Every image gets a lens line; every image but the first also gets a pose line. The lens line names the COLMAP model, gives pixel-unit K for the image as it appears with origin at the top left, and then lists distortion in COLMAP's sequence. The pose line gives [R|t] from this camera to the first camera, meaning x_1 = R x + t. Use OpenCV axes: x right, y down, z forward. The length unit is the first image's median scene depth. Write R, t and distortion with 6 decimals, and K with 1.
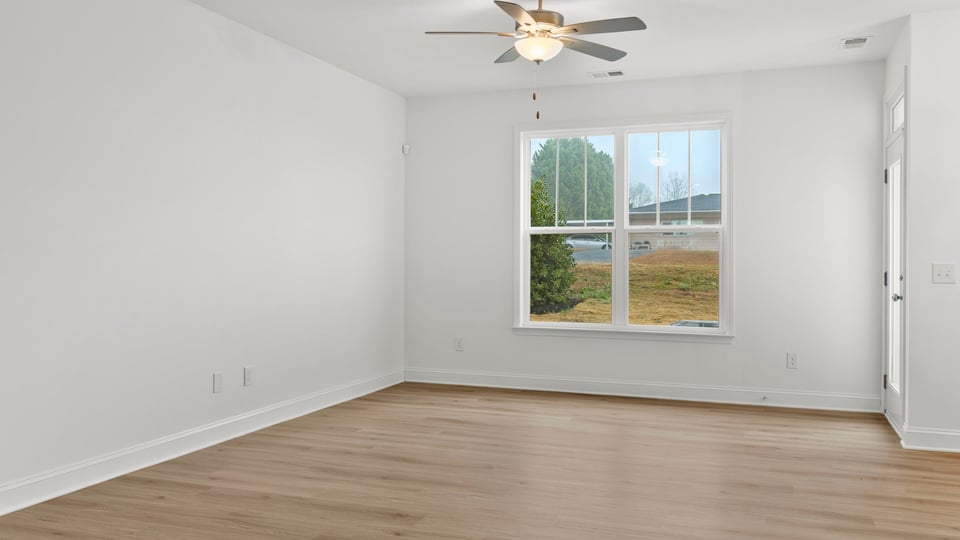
lens RADIAL K [[768.0, 0, 480.0], [0, 768.0, 270.0], [0, 0, 1]] dist [-0.003048, -0.005654]
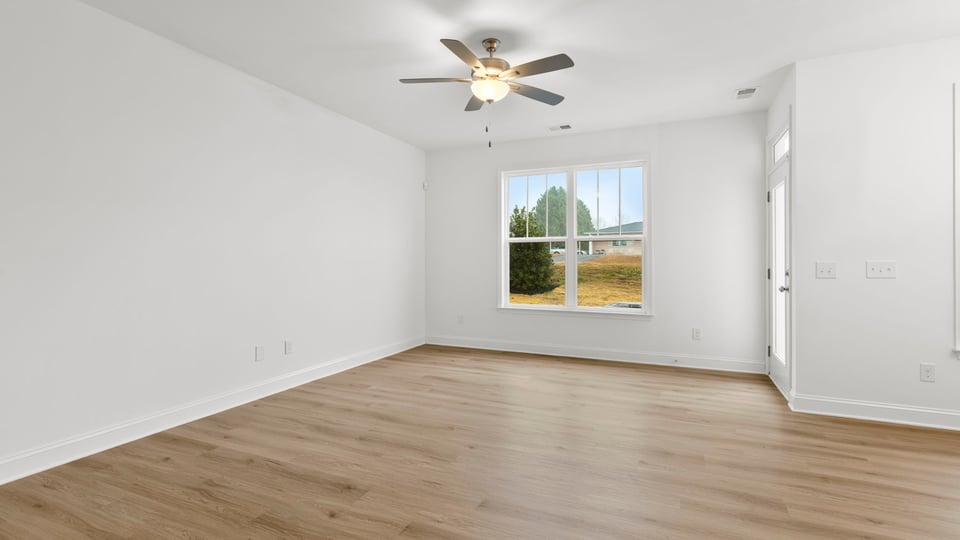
lens RADIAL K [[430.6, 0, 486.9], [0, 430.6, 262.5], [0, 0, 1]] dist [0.000182, -0.000124]
pose [[0.998559, -0.003616, -0.053550, 0.086655], [0.003095, 0.999947, -0.009806, -0.002493], [0.053582, 0.009626, 0.998517, 0.245570]]
